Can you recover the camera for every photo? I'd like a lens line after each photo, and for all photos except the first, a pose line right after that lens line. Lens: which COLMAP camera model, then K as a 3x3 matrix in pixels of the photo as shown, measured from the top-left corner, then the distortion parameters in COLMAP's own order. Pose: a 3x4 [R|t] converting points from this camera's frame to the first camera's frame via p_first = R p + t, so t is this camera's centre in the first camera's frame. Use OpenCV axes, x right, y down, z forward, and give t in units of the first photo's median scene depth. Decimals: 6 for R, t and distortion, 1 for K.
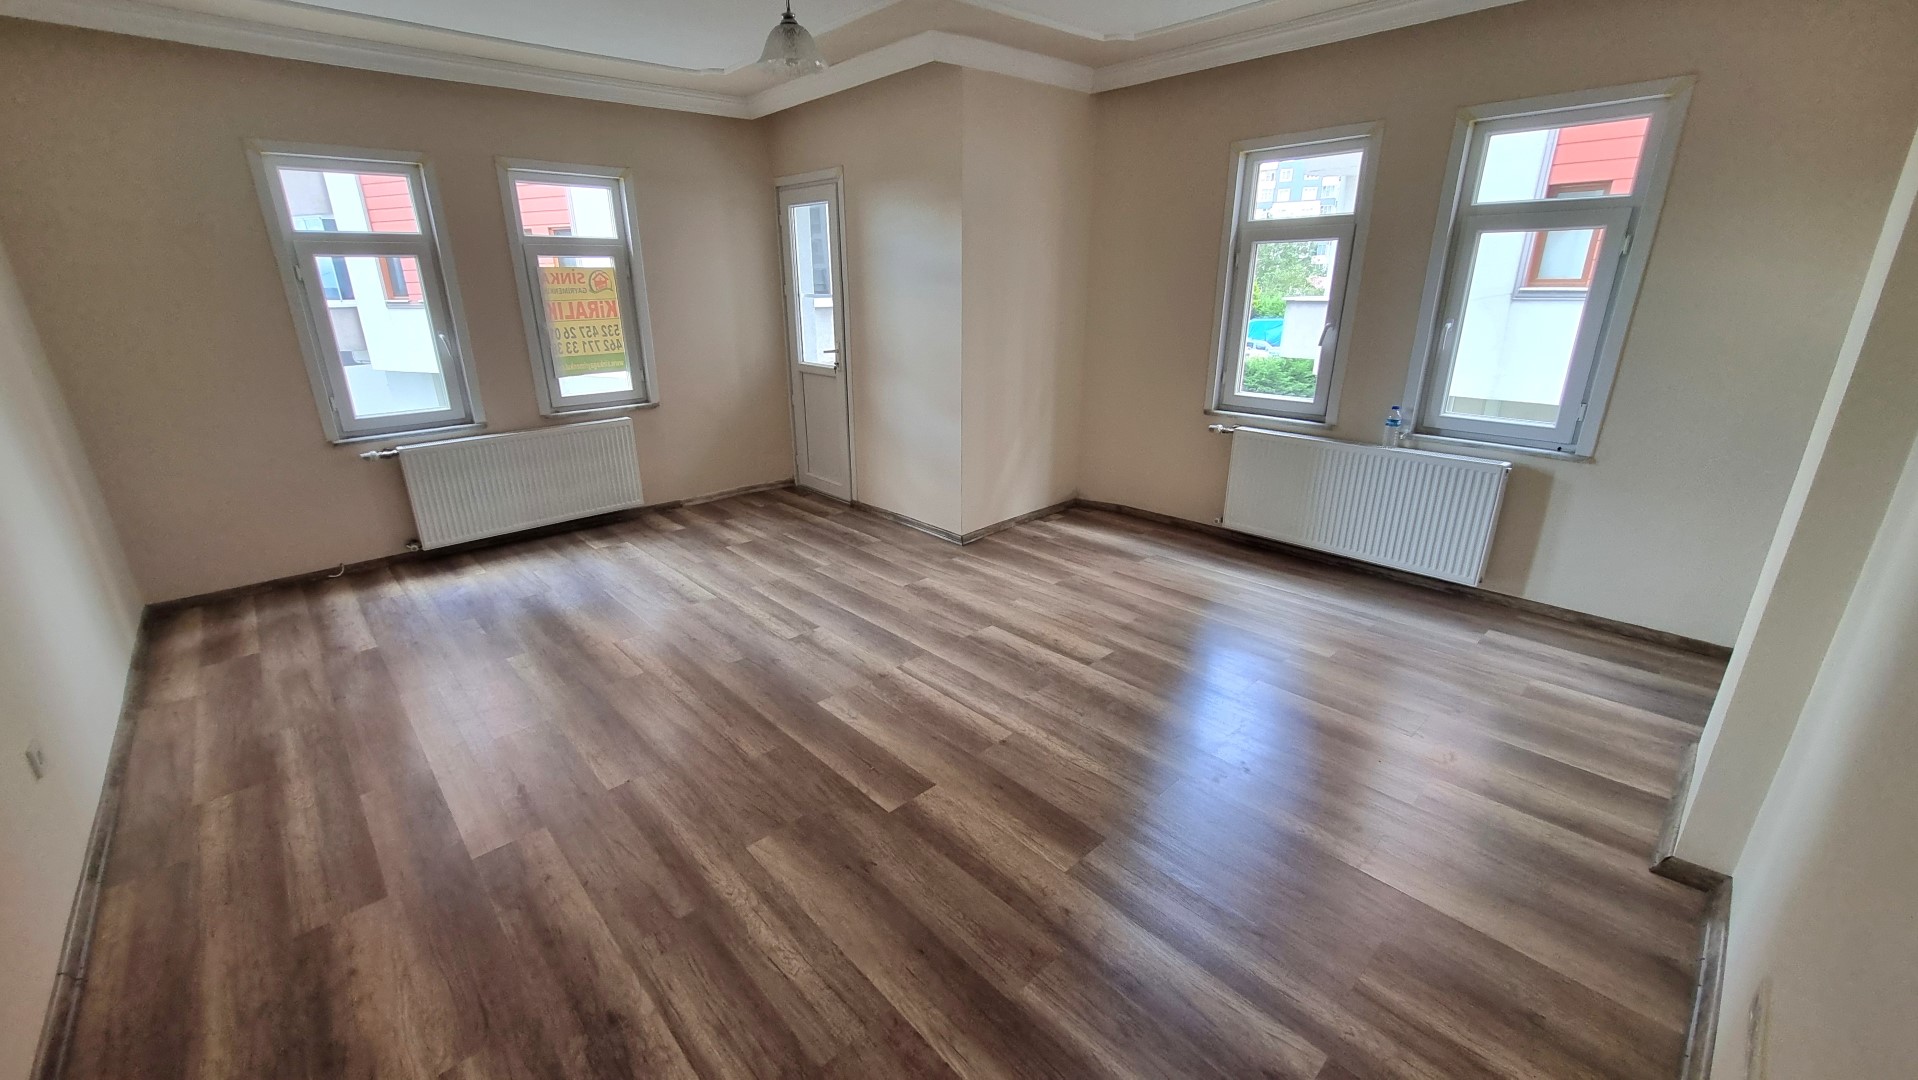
lens RADIAL K [[789.3, 0, 953.9], [0, 789.3, 531.8], [0, 0, 1]] dist [0.008779, 0.000371]
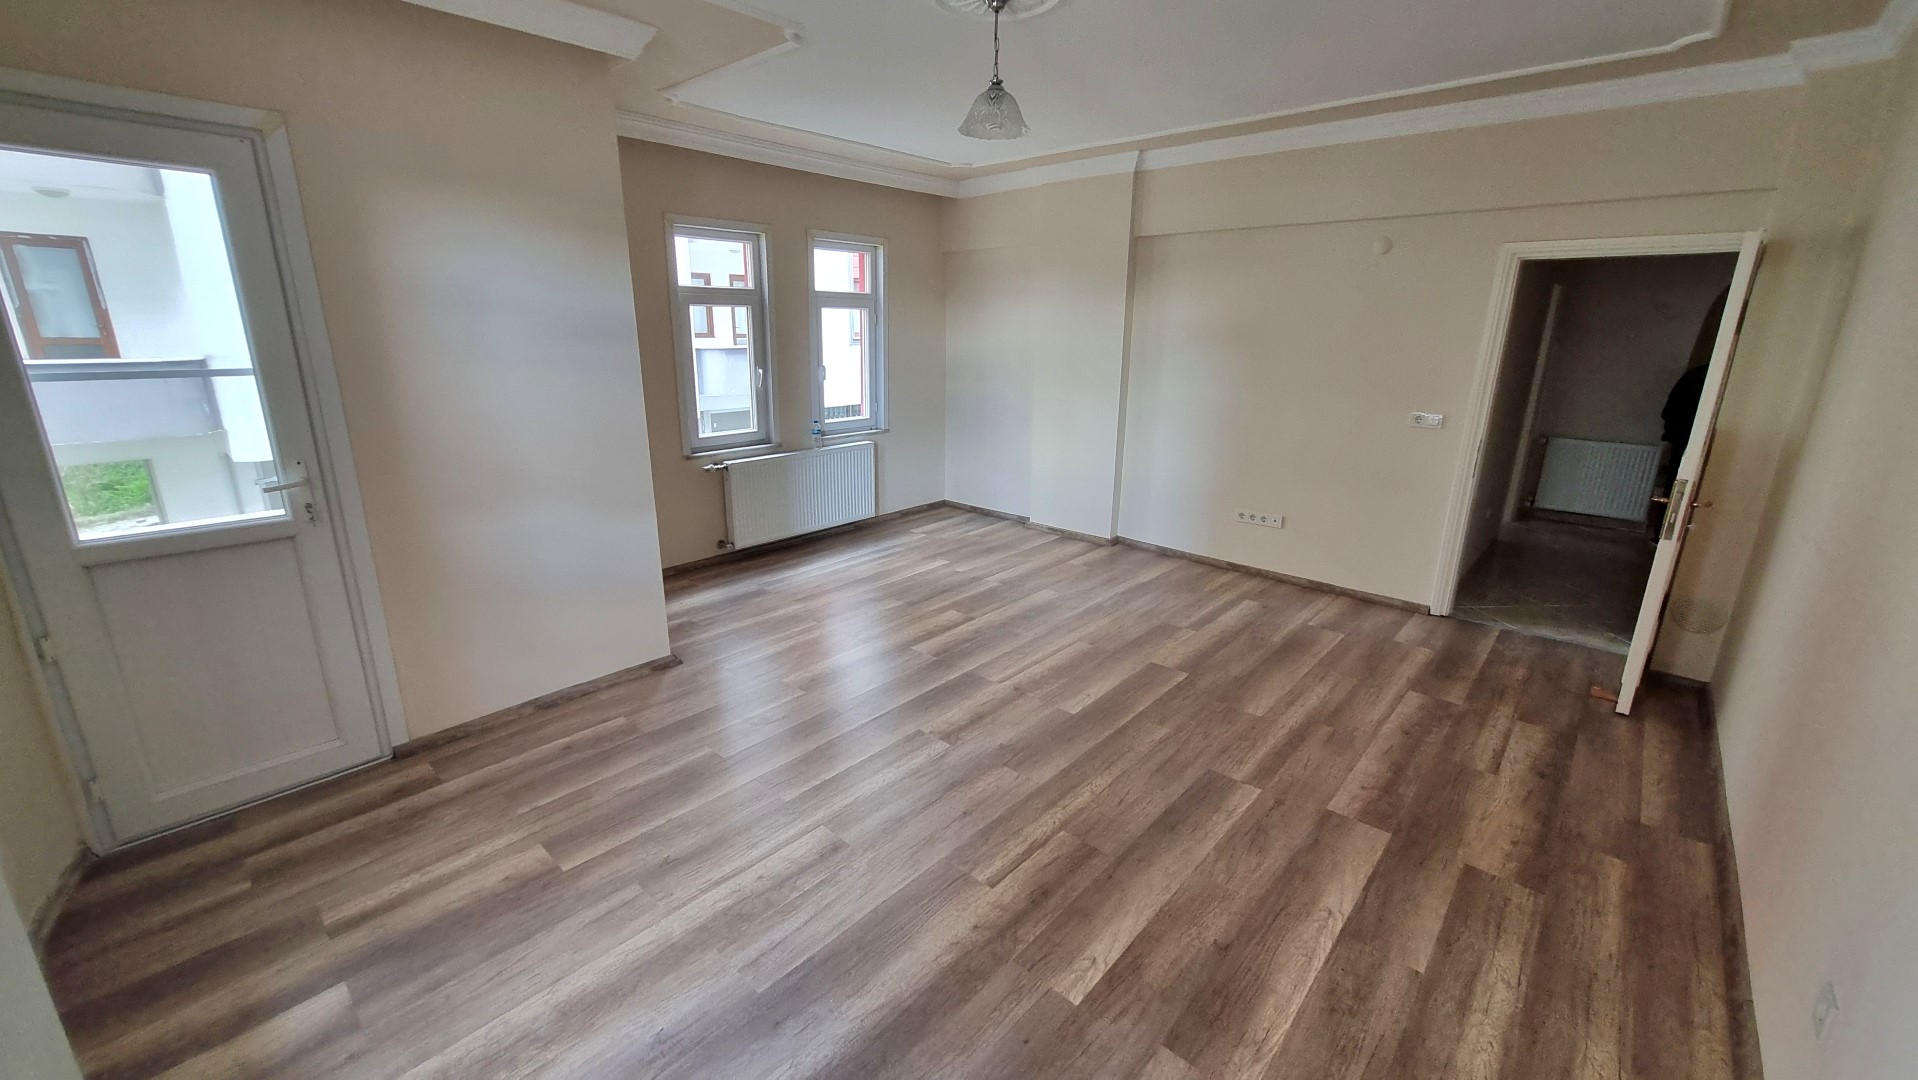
lens RADIAL K [[789.3, 0, 953.9], [0, 789.3, 531.8], [0, 0, 1]] dist [0.008779, 0.000371]
pose [[-0.133299, -0.238126, 0.962043, -0.918027], [0.300434, 0.915322, 0.268189, -0.283213], [-0.944442, 0.324779, -0.050470, 0.918757]]
